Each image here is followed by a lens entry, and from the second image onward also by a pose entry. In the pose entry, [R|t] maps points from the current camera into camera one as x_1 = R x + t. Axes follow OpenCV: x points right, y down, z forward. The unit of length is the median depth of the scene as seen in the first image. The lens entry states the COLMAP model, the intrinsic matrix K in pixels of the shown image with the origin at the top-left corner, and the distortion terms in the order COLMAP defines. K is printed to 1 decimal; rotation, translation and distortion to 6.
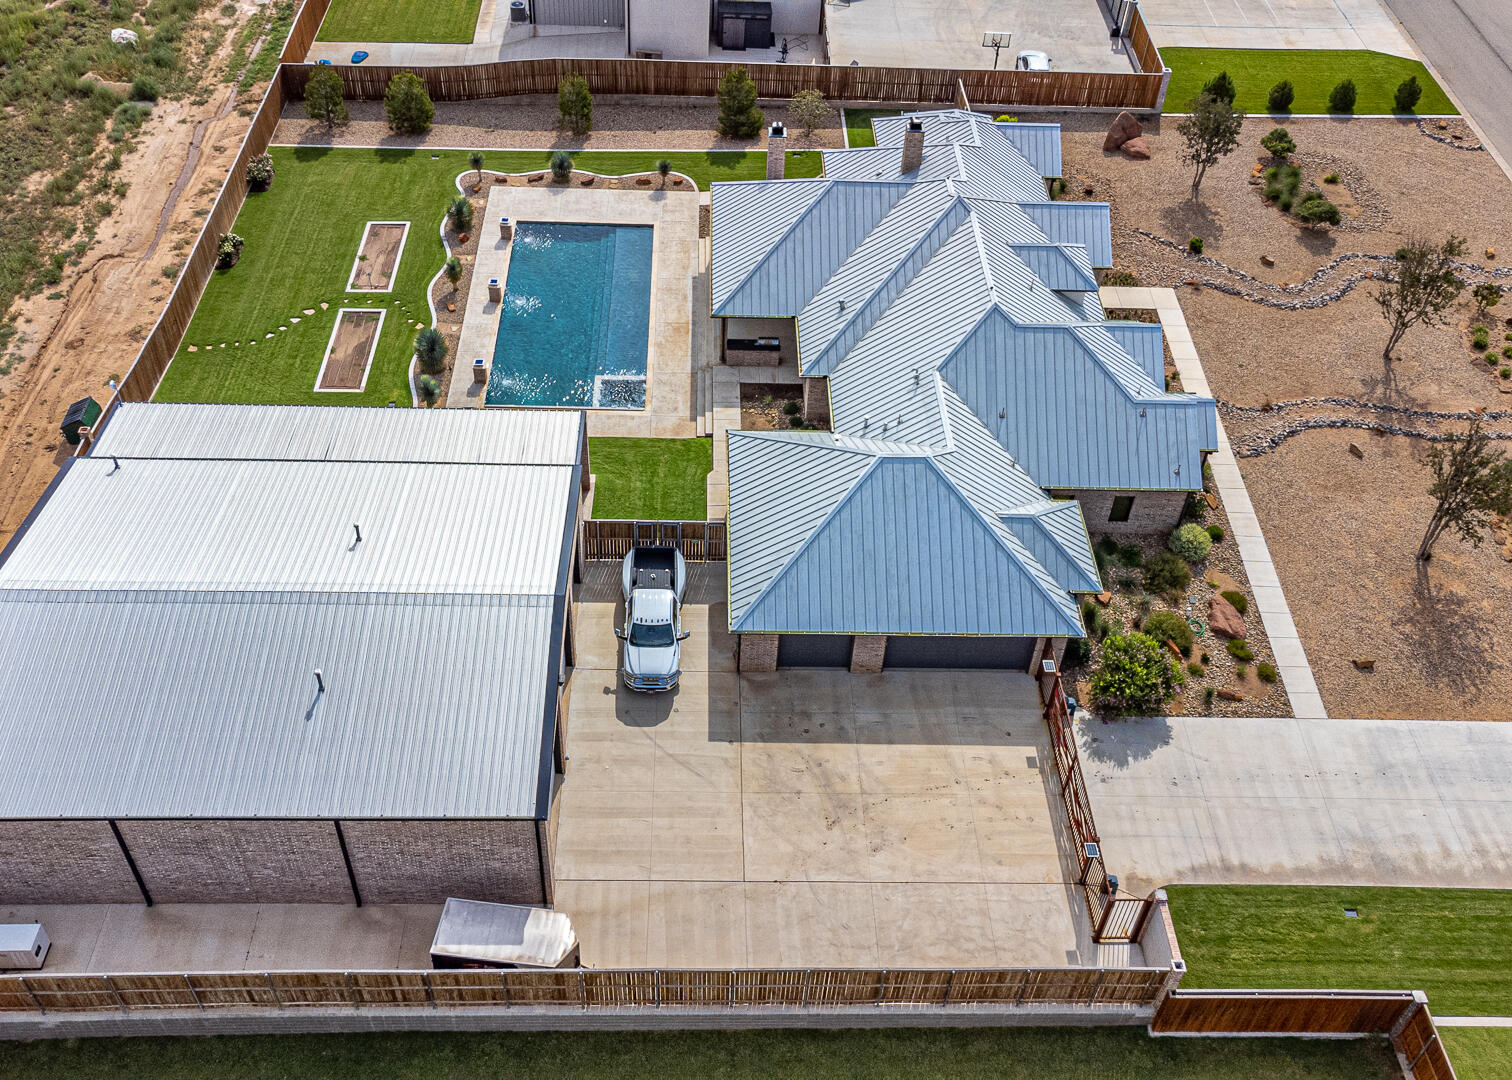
lens RADIAL K [[1425.7, 0, 756.0], [0, 1425.7, 540.0], [0, 0, 1]] dist [0.040083, -0.005264]
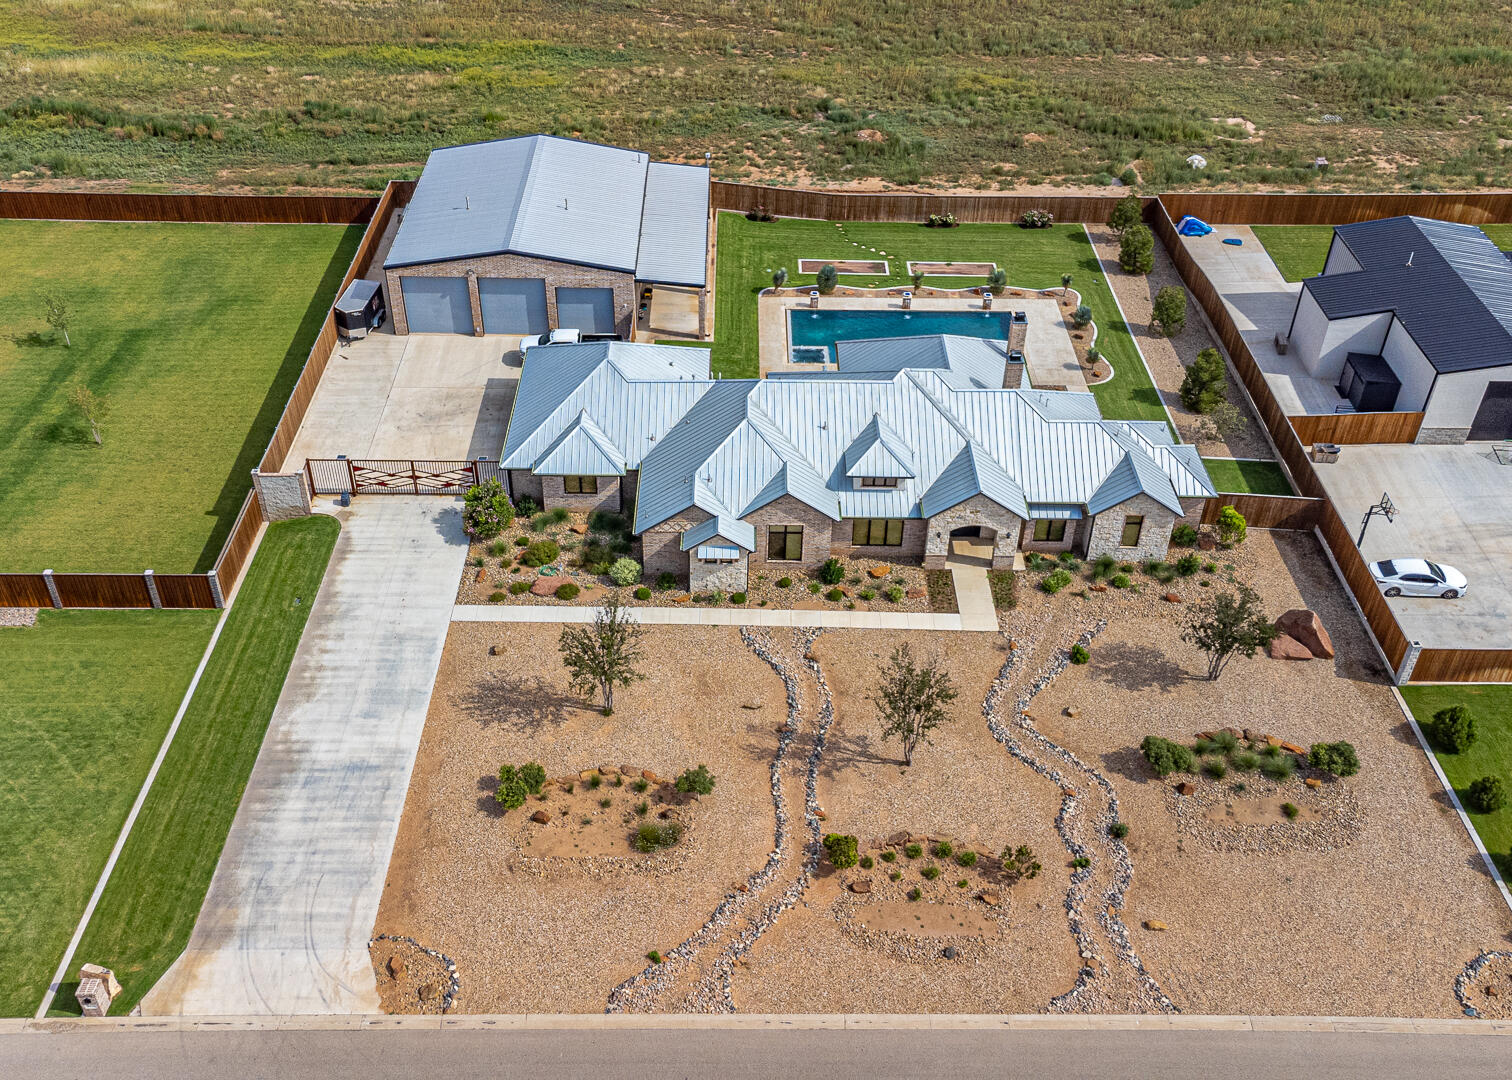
lens RADIAL K [[1419.9, 0, 756.0], [0, 1419.9, 540.0], [0, 0, 1]] dist [0.081474, -0.144425]
pose [[-0.015424, 0.582352, -0.812790, 1.150802], [-0.712046, 0.564287, 0.417816, -0.547480], [0.701963, 0.585189, 0.405958, 0.487361]]
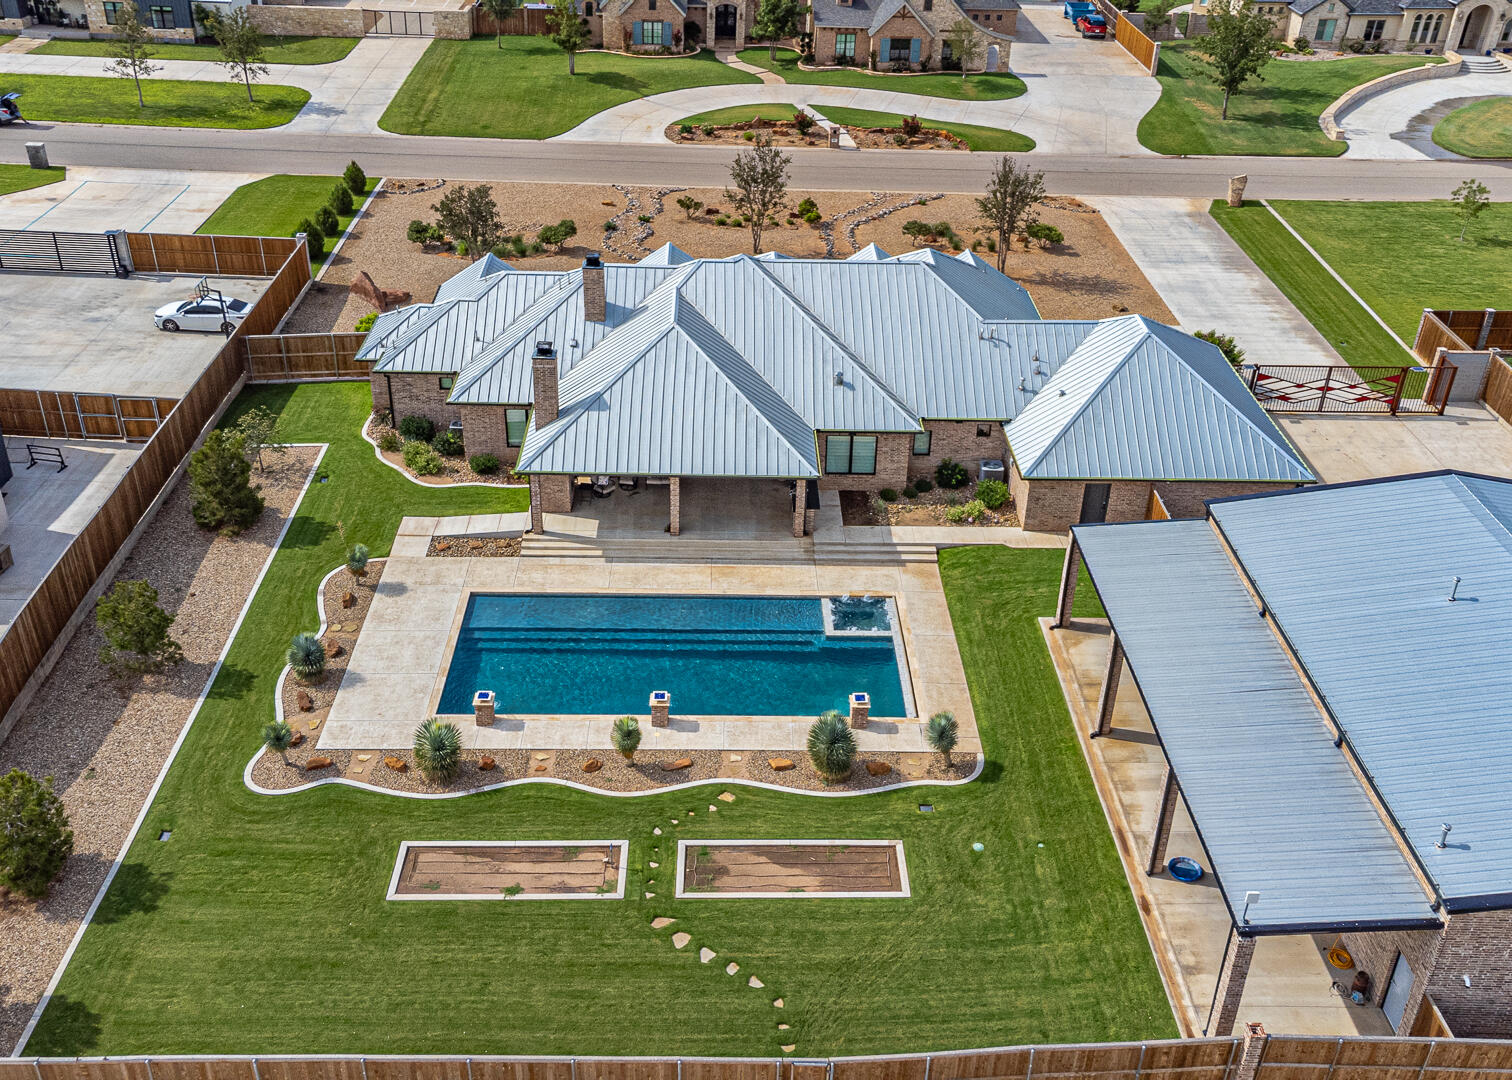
lens RADIAL K [[1419.9, 0, 756.0], [0, 1419.9, 540.0], [0, 0, 1]] dist [0.081474, -0.144425]
pose [[0.005199, -0.548990, 0.835813, -0.717394], [0.681370, 0.613710, 0.398867, -0.473815], [-0.731920, 0.567424, 0.377256, 0.712328]]
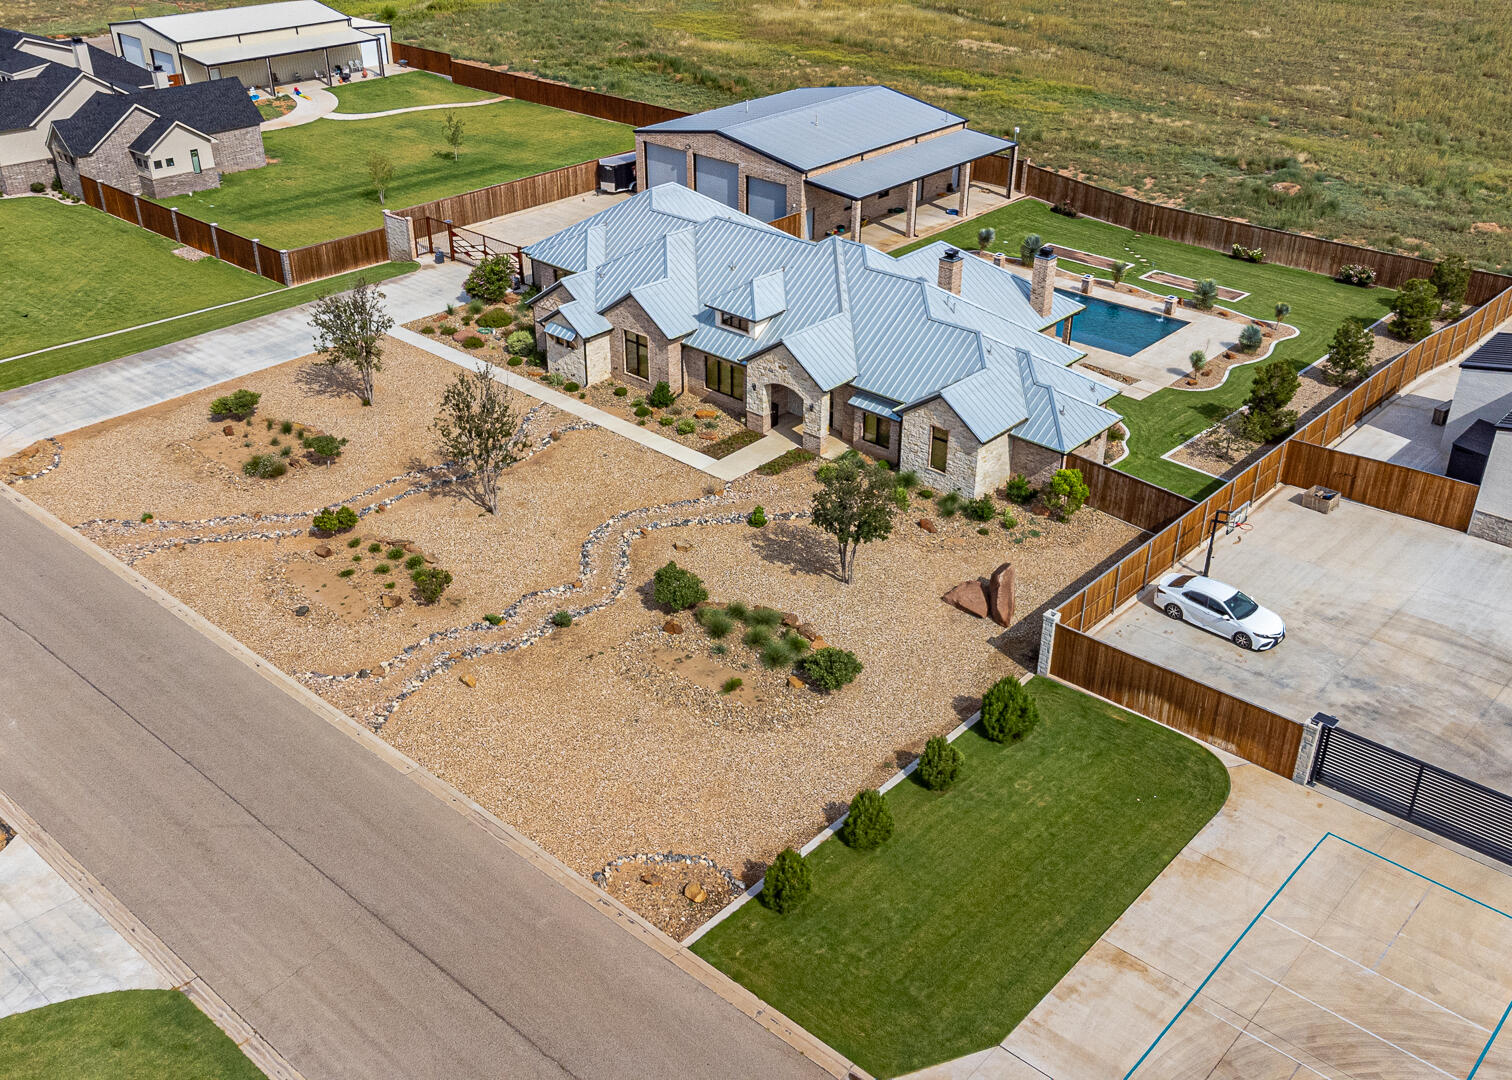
lens RADIAL K [[1419.9, 0, 756.0], [0, 1419.9, 540.0], [0, 0, 1]] dist [0.081474, -0.144425]
pose [[-0.684474, 0.320532, -0.654794, 0.952989], [-0.531599, 0.395194, 0.749149, -0.913269], [0.498897, 0.860861, -0.100105, 1.231621]]
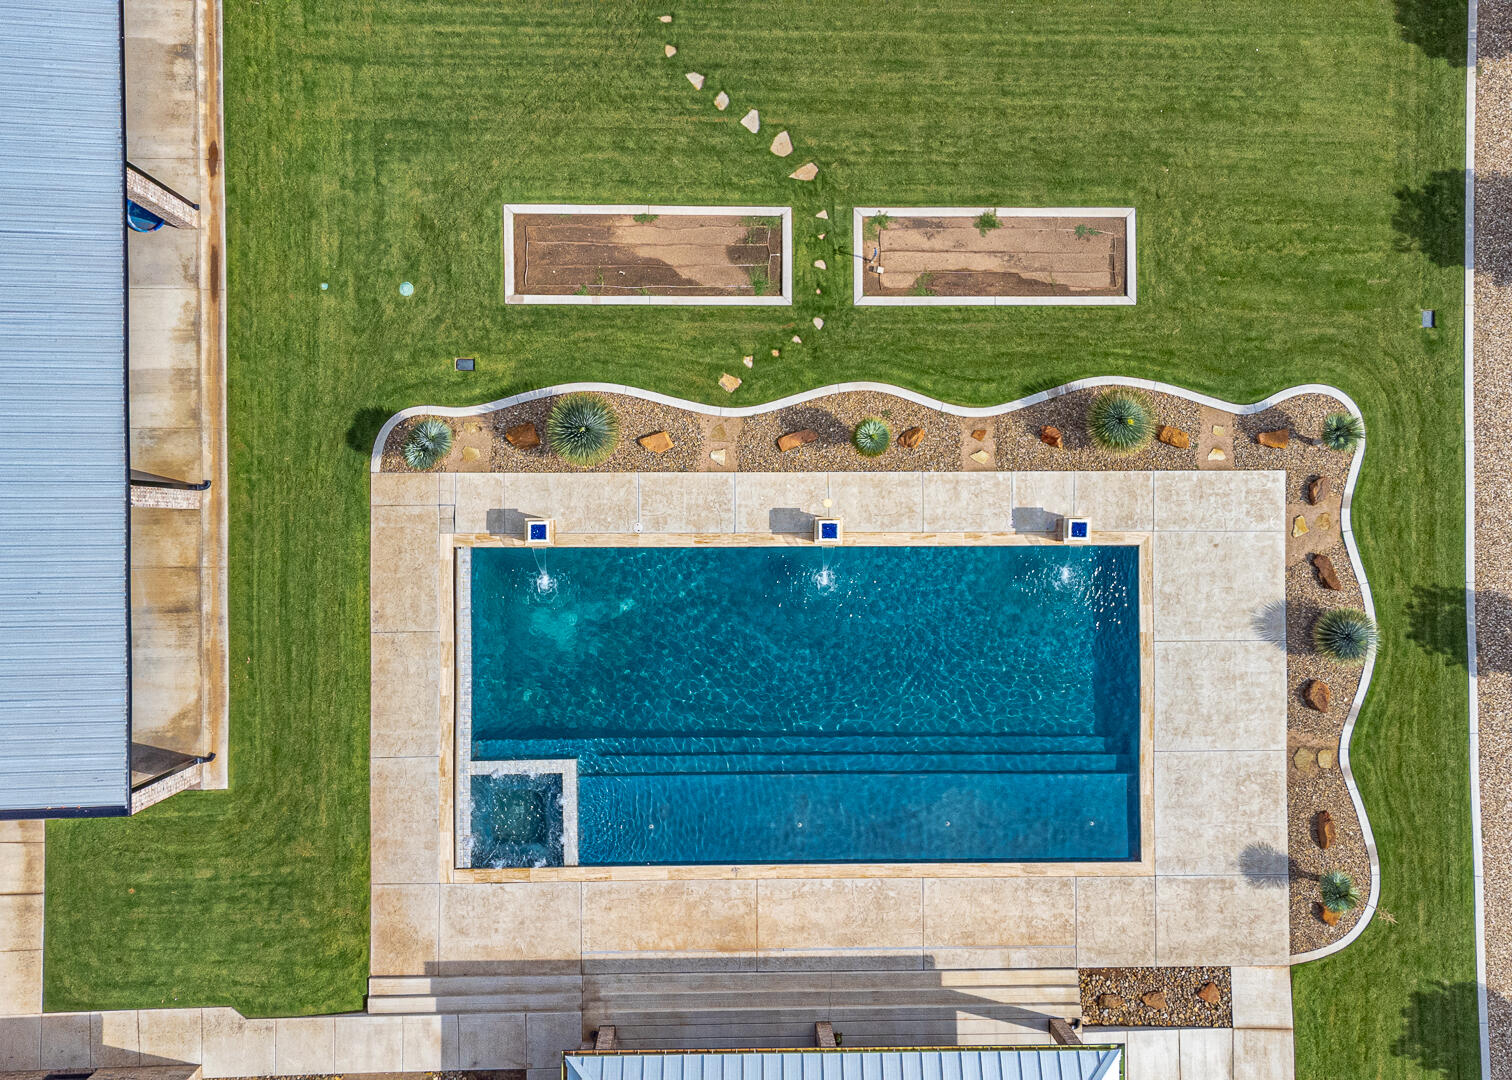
lens RADIAL K [[1419.9, 0, 756.0], [0, 1419.9, 540.0], [0, 0, 1]] dist [0.081474, -0.144425]
pose [[-0.017748, 0.998918, -0.042990, -0.167997], [-0.725497, 0.016720, 0.688022, -0.495323], [0.687997, 0.043400, 0.724415, 0.686526]]
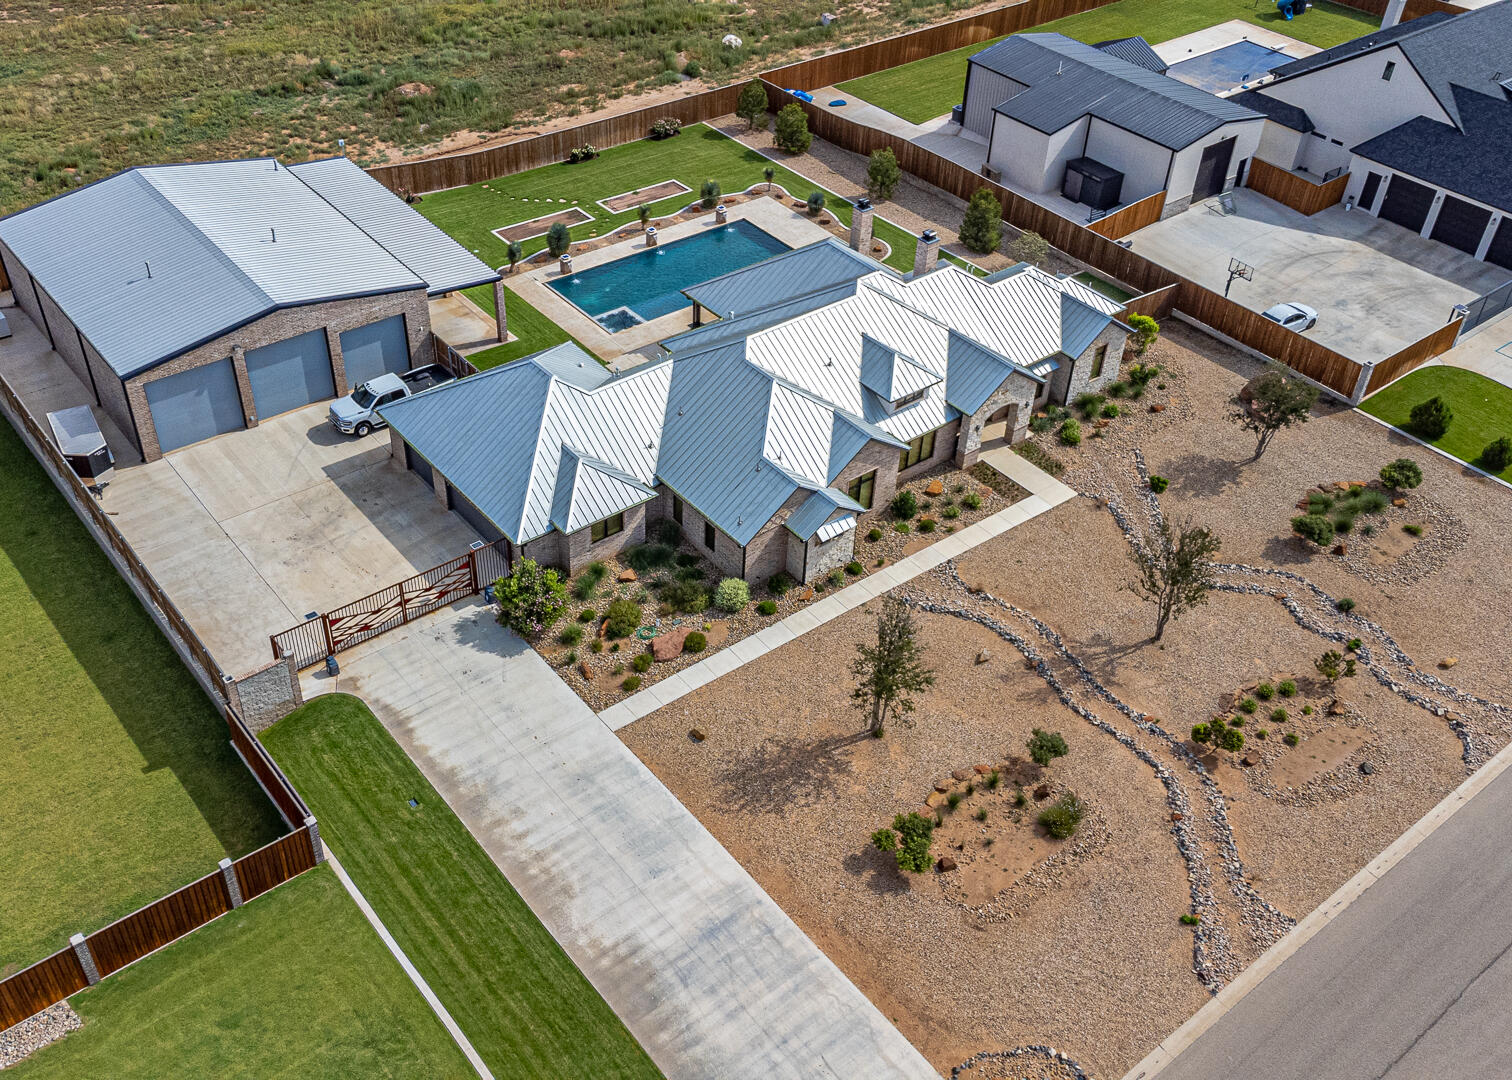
lens RADIAL K [[1419.9, 0, 756.0], [0, 1419.9, 540.0], [0, 0, 1]] dist [0.081474, -0.144425]
pose [[0.612172, 0.484927, -0.624573, 0.850093], [-0.564811, 0.820954, 0.083804, -0.116525], [0.553385, 0.301463, 0.776457, 0.143308]]
